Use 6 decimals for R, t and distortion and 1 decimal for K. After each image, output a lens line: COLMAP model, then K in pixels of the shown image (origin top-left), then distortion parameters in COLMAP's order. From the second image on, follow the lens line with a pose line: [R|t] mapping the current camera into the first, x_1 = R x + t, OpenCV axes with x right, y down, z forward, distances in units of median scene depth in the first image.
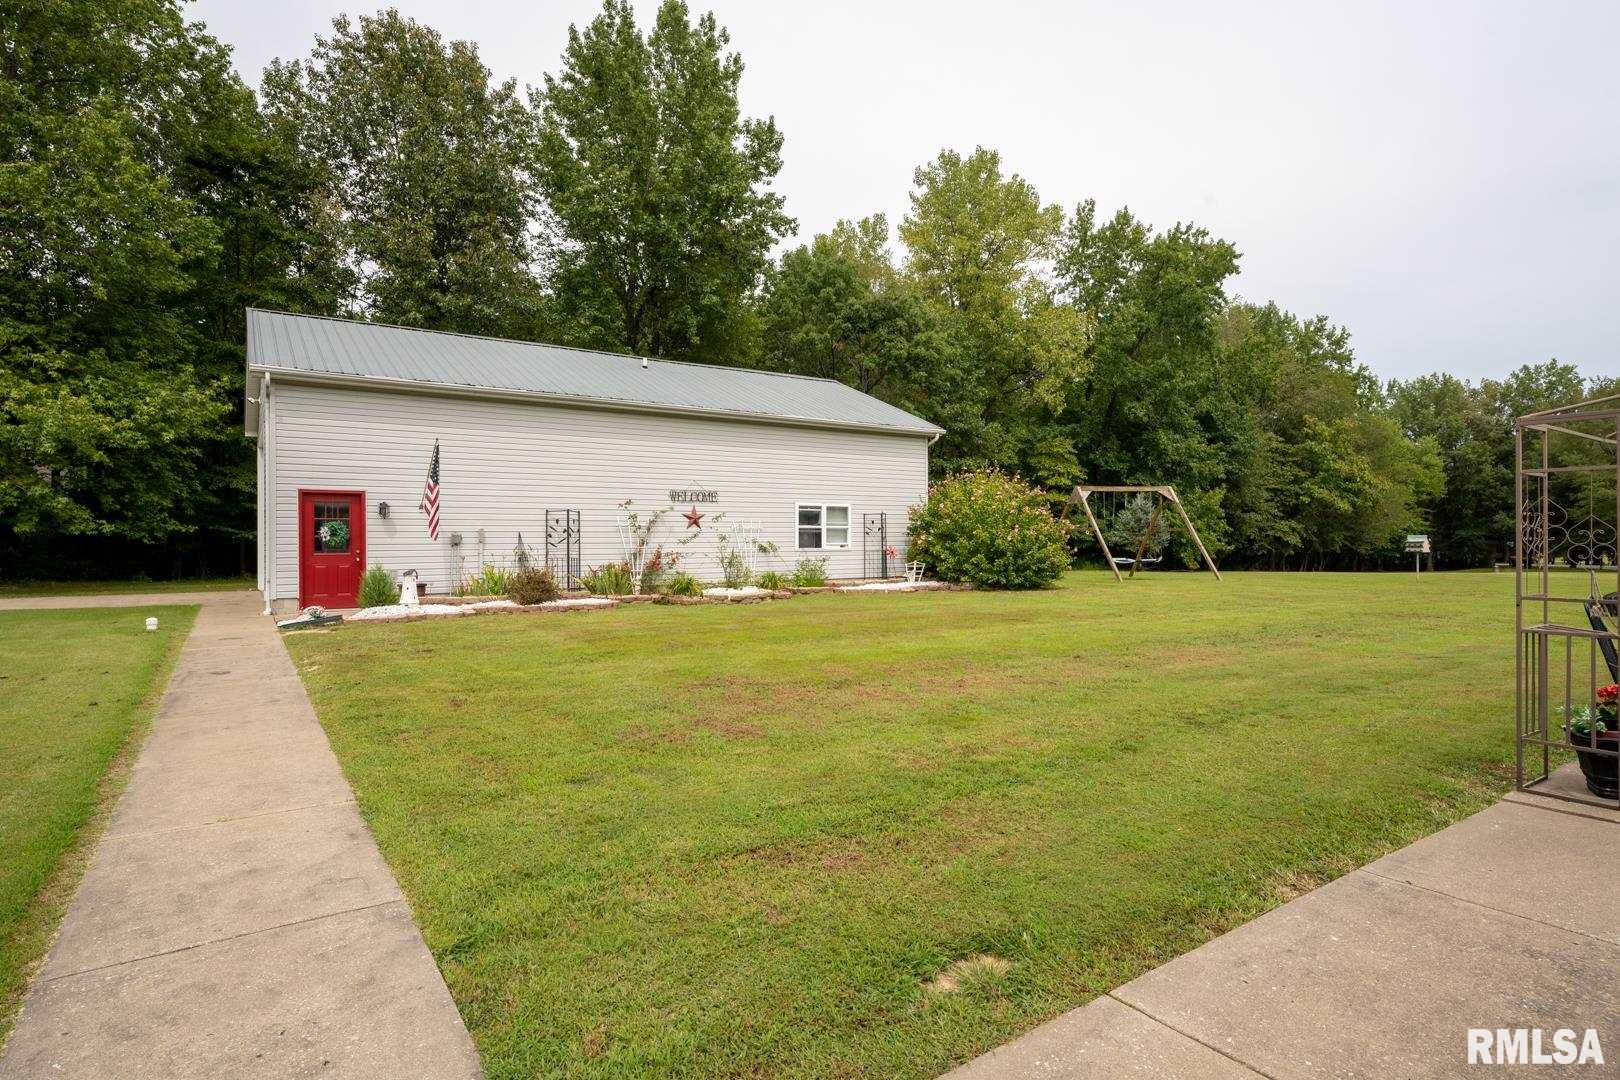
lens RADIAL K [[855.6, 0, 808.0], [0, 855.6, 538.5], [0, 0, 1]] dist [0.001675, -0.000275]
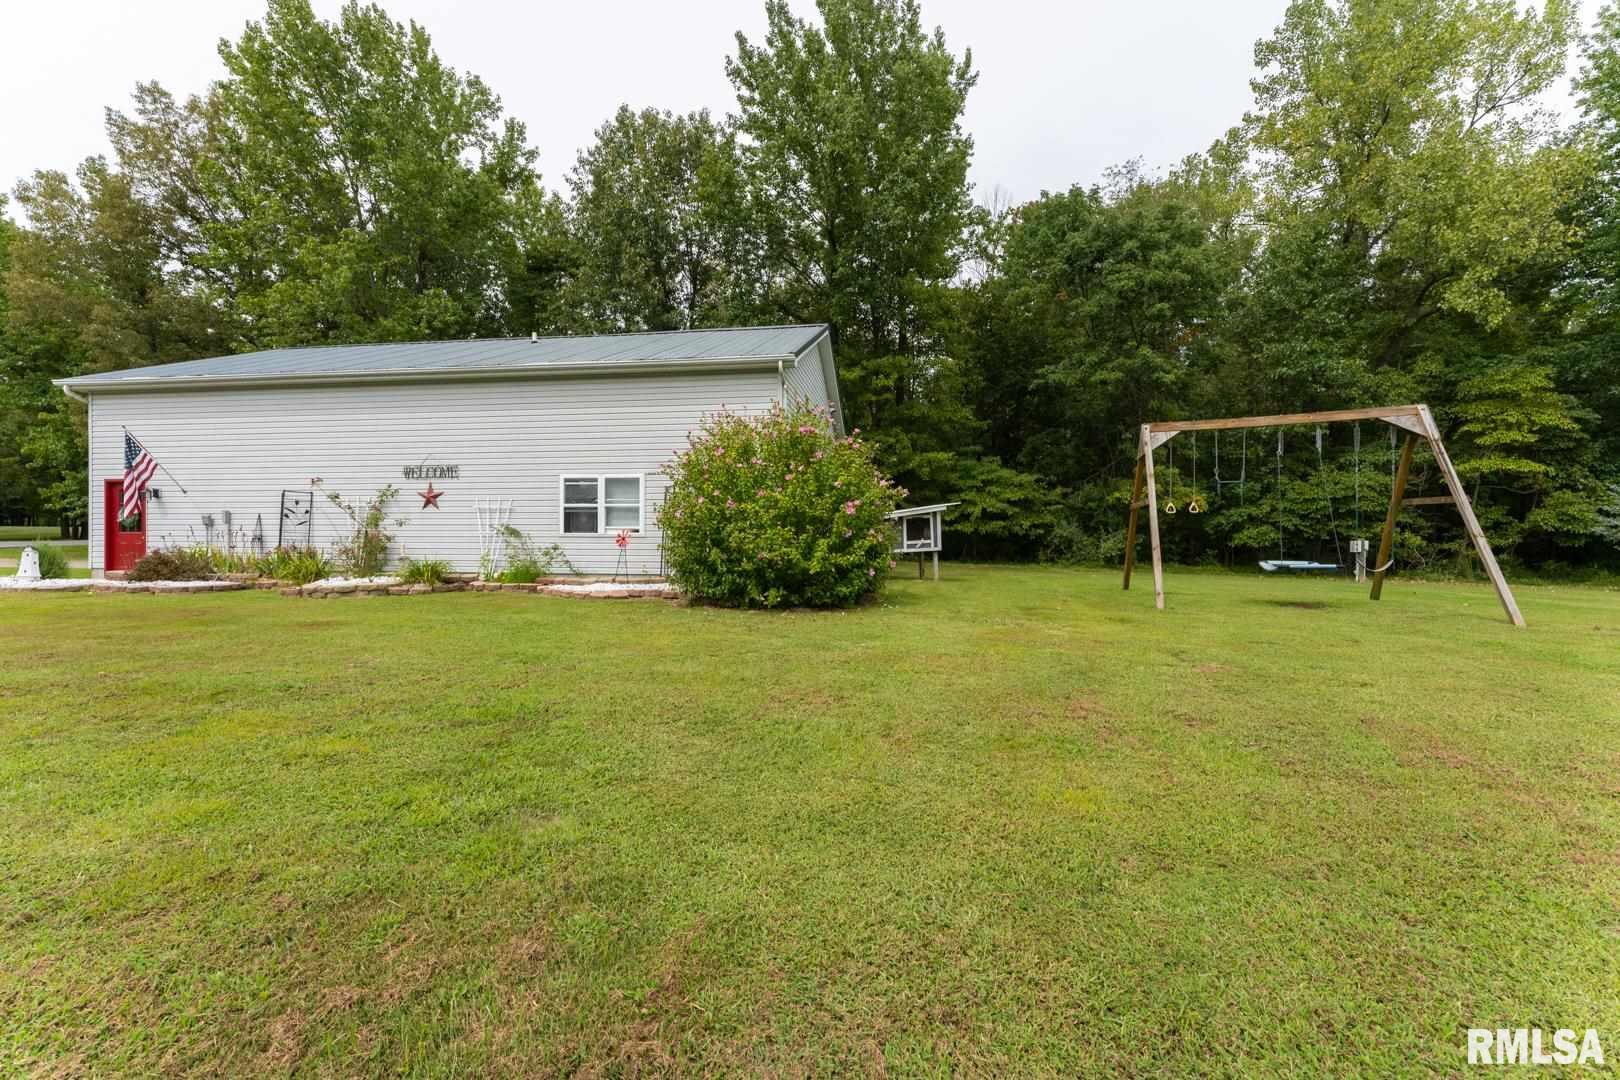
lens RADIAL K [[657.9, 0, 811.0], [0, 657.9, 539.9], [0, 0, 1]] dist [0.003916, -0.000012]
pose [[0.738882, 0.011187, -0.673742, 0.550906], [-0.005016, 0.999926, 0.011102, 0.009665], [0.673816, -0.004824, 0.738883, 0.693576]]
